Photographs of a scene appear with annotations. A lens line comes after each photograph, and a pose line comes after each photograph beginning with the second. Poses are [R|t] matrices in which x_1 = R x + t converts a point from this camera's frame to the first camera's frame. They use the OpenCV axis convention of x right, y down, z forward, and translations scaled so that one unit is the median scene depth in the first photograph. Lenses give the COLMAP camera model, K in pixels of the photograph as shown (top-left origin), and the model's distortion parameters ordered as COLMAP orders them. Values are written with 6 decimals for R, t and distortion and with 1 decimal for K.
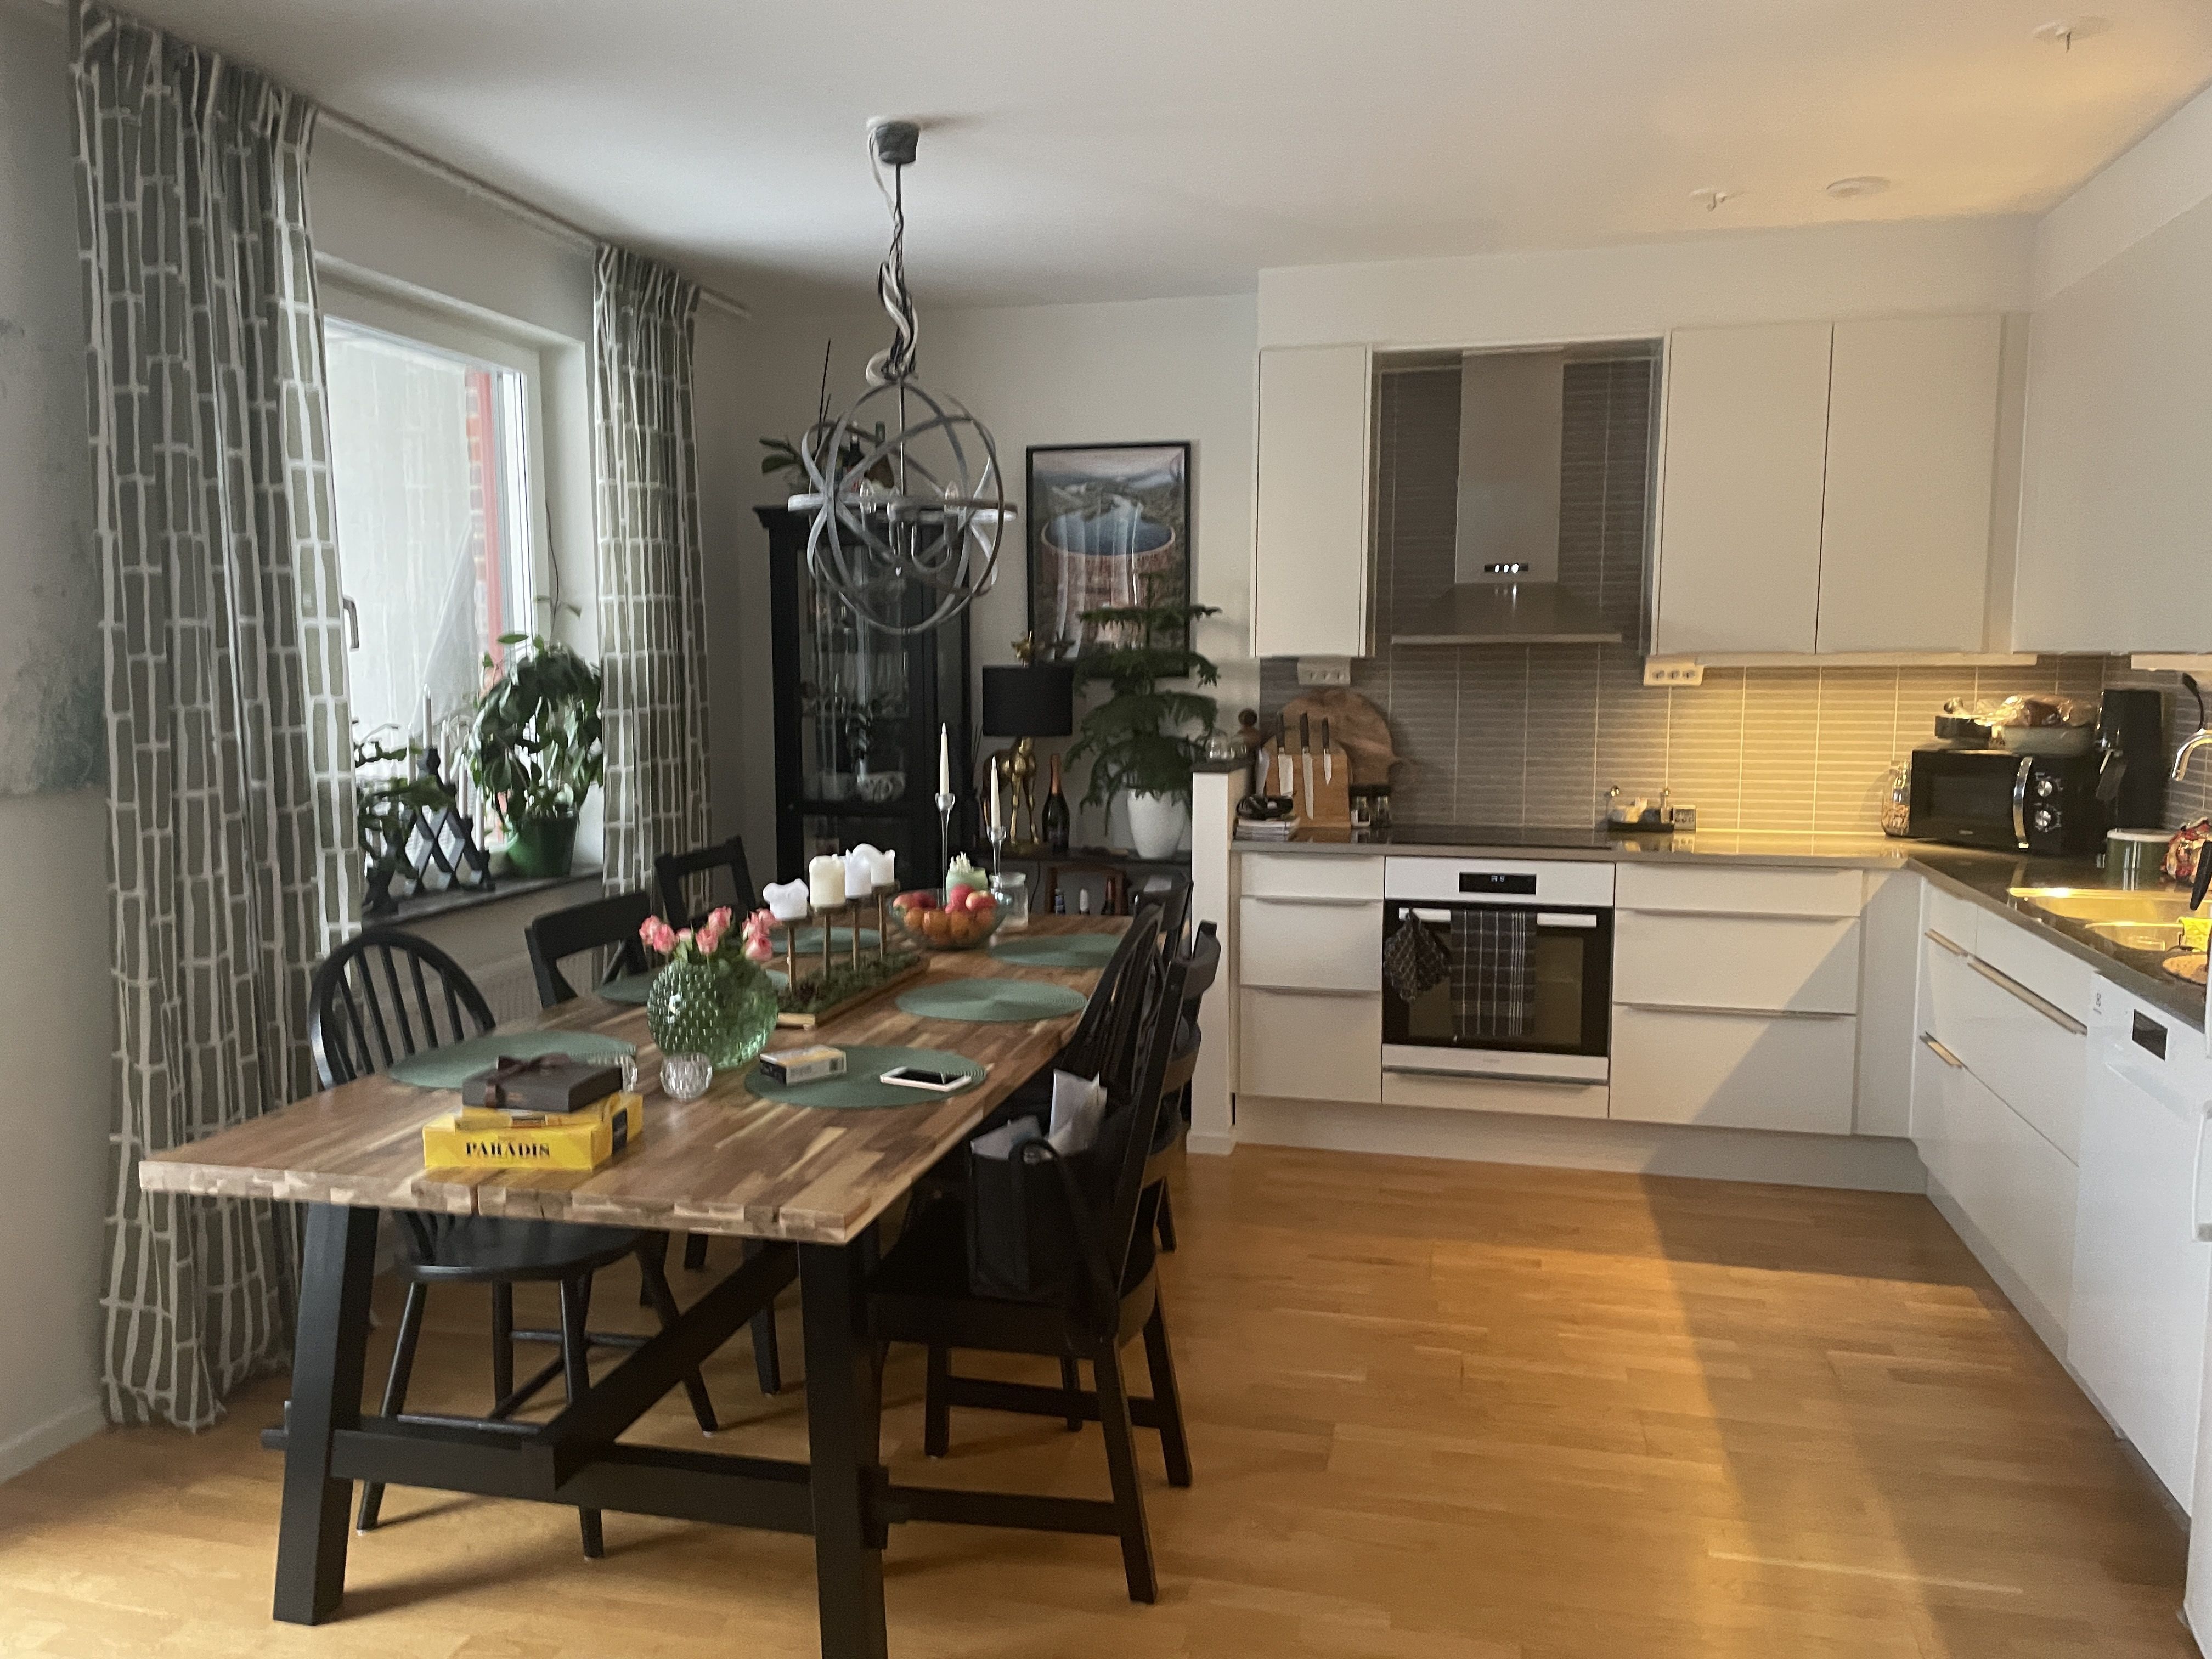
lens RADIAL K [[1662.3, 0, 1103.1], [0, 1662.3, 836.5], [0, 0, 1]] dist [0.109205, -0.149964]
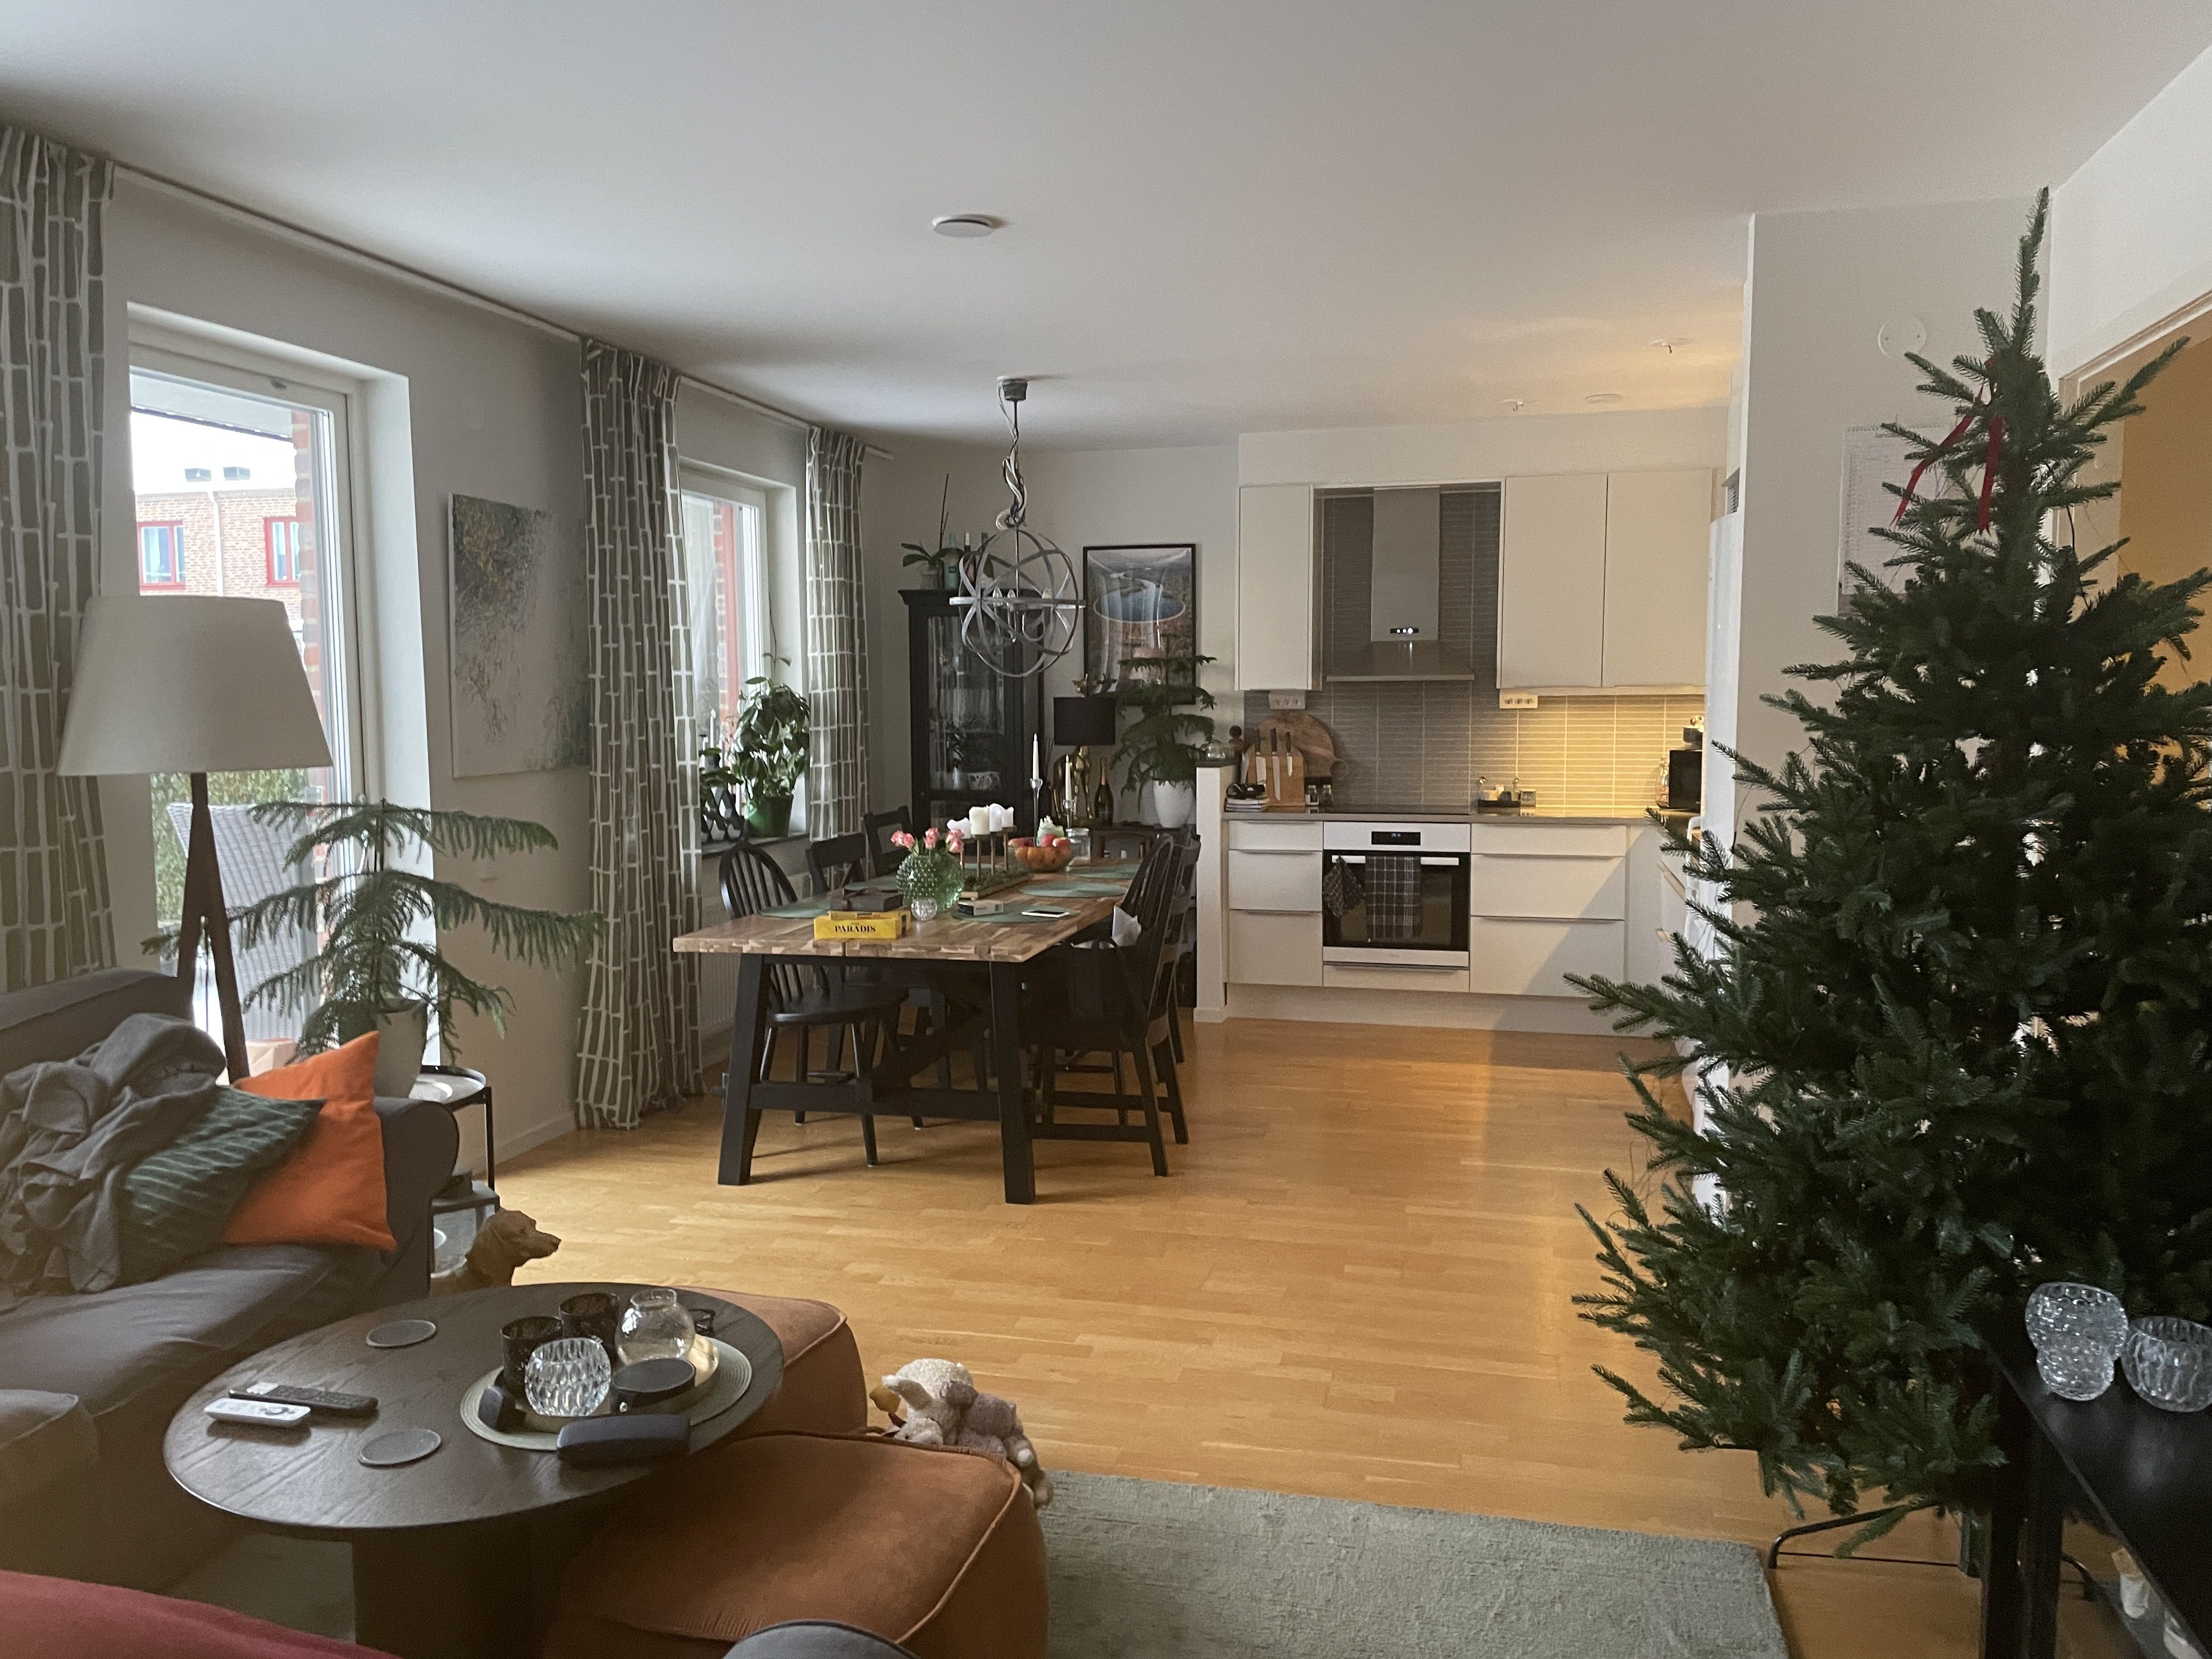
lens RADIAL K [[1662.3, 0, 1103.1], [0, 1662.3, 836.5], [0, 0, 1]] dist [0.109205, -0.149964]
pose [[0.999852, -0.002487, -0.017010, -0.005410], [0.002160, 0.999814, -0.019184, 0.054981], [0.017055, 0.019145, 0.999671, -0.522746]]
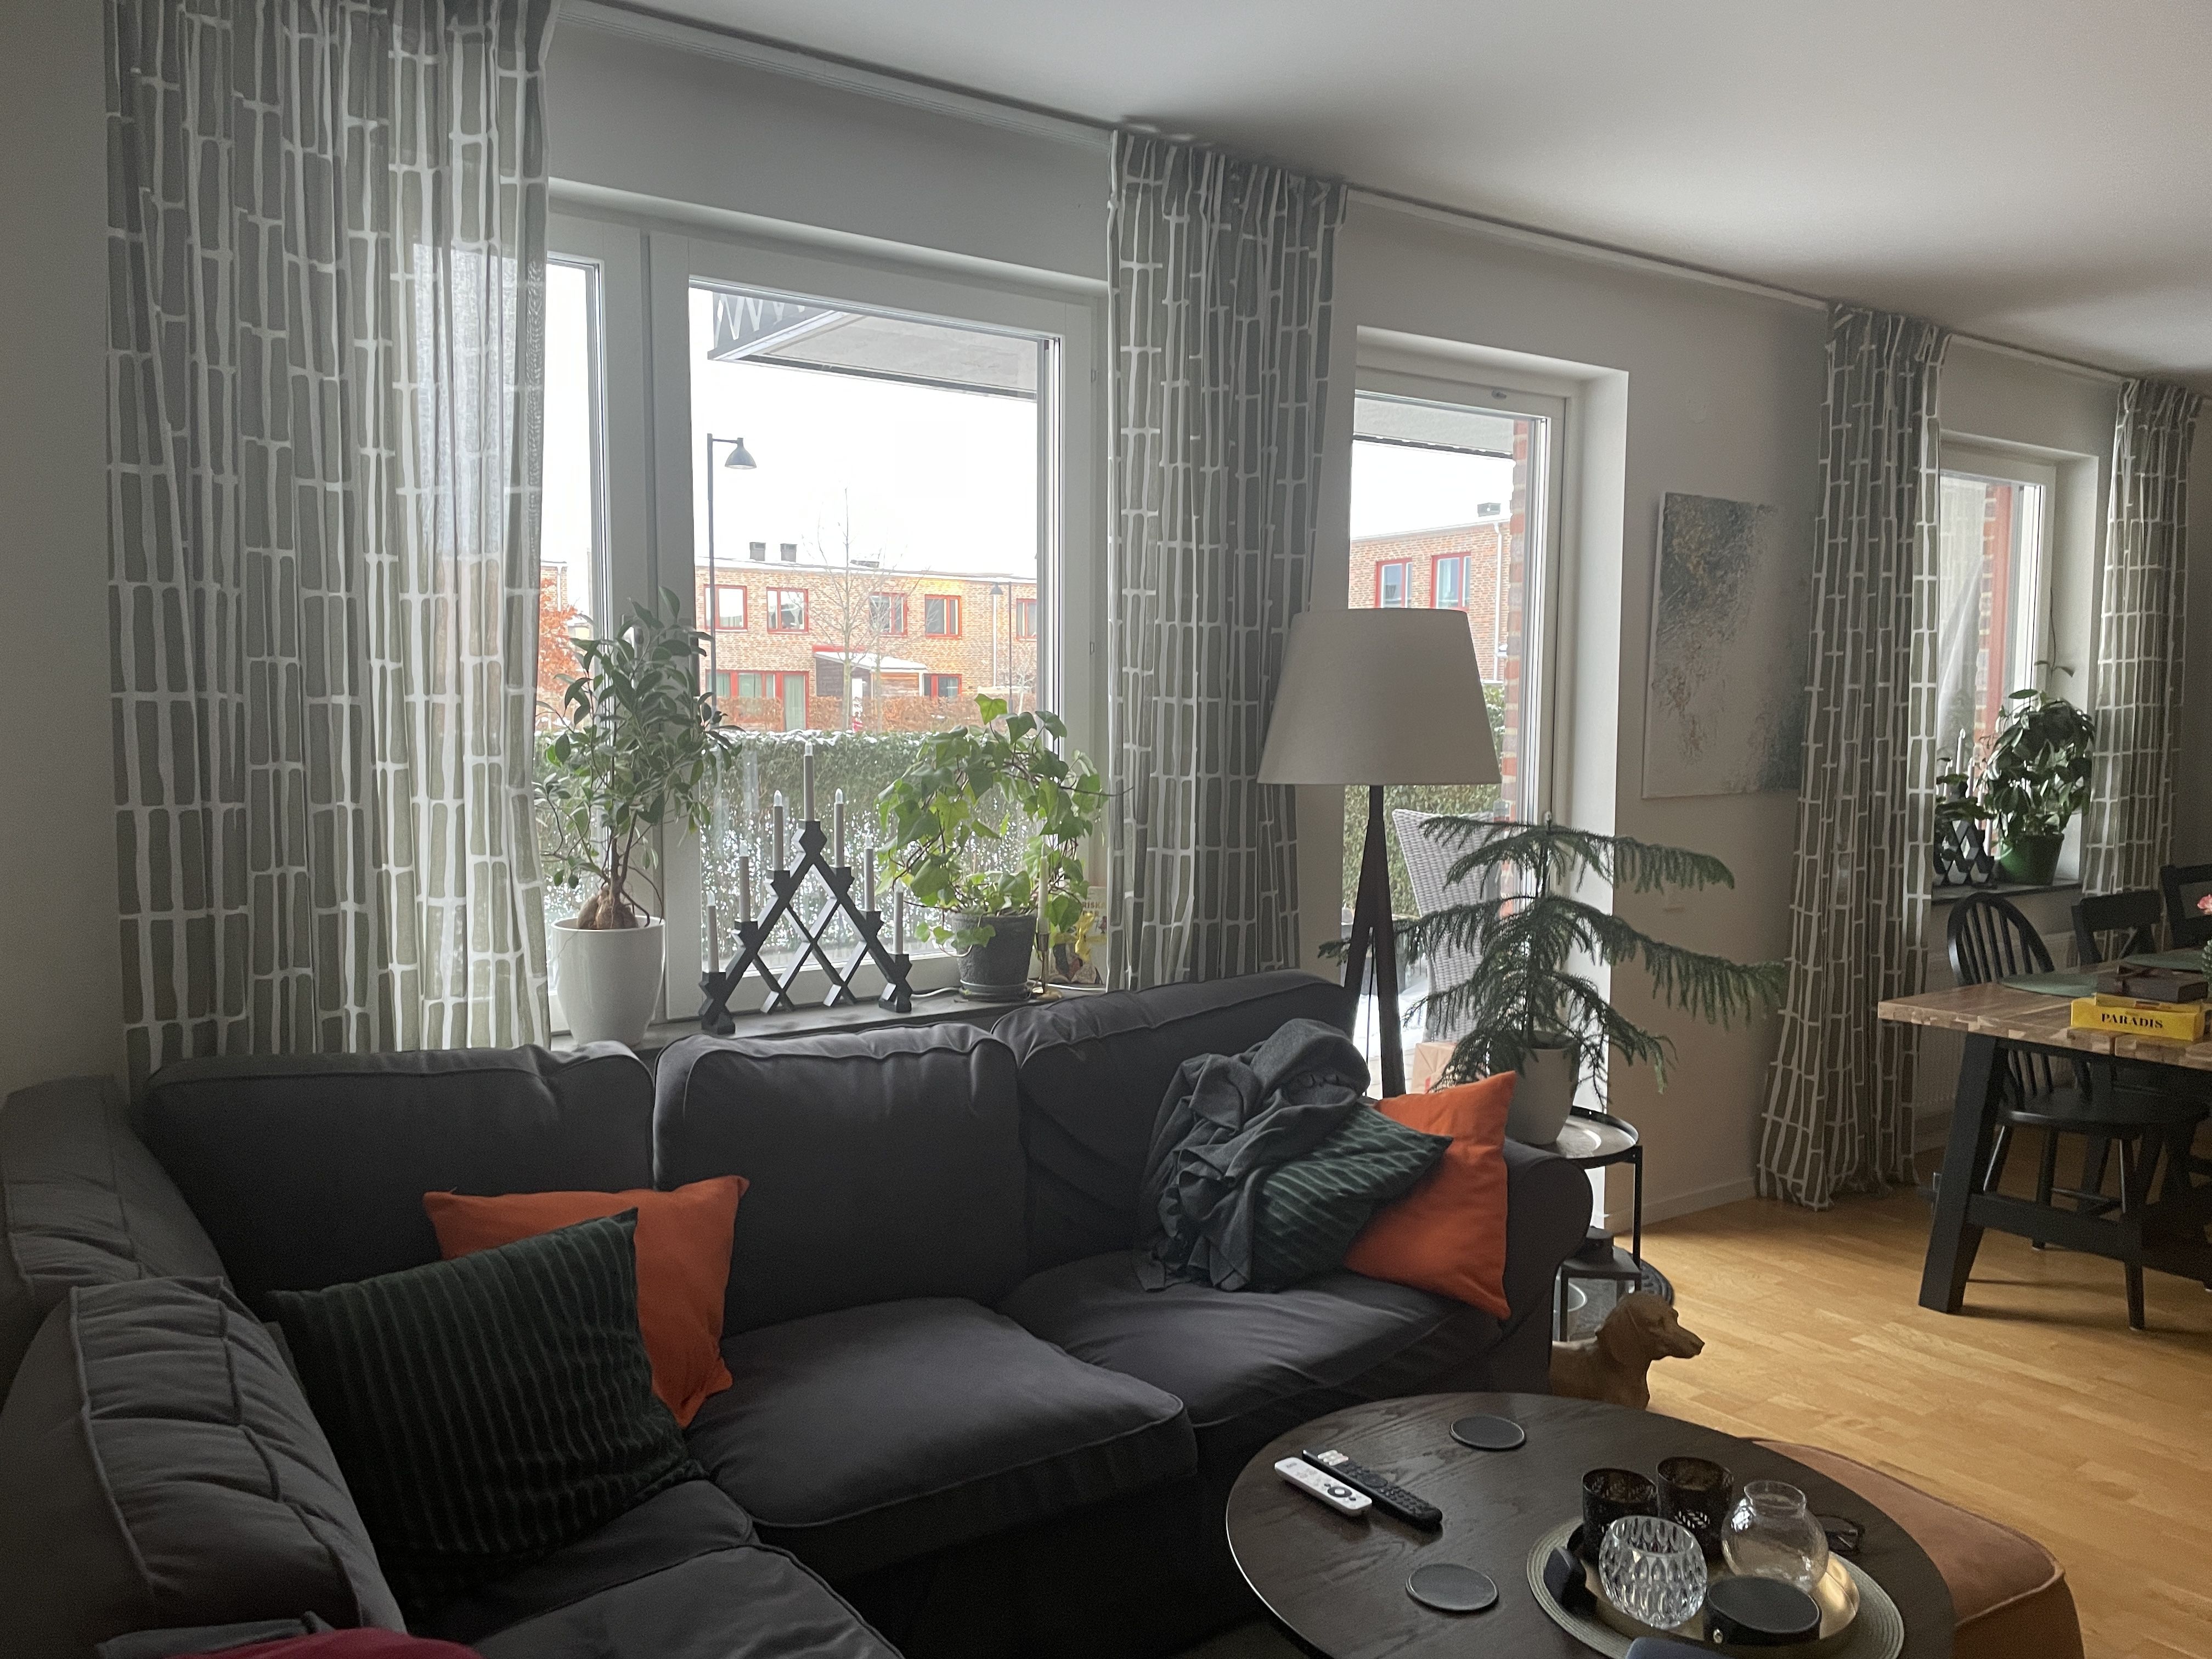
lens RADIAL K [[1662.3, 0, 1103.1], [0, 1662.3, 836.5], [0, 0, 1]] dist [0.109205, -0.149964]
pose [[0.747714, 0.058539, -0.661435, -0.016096], [-0.077878, 0.996963, 0.000197, 0.043393], [0.659438, 0.051364, 0.750002, -0.414161]]
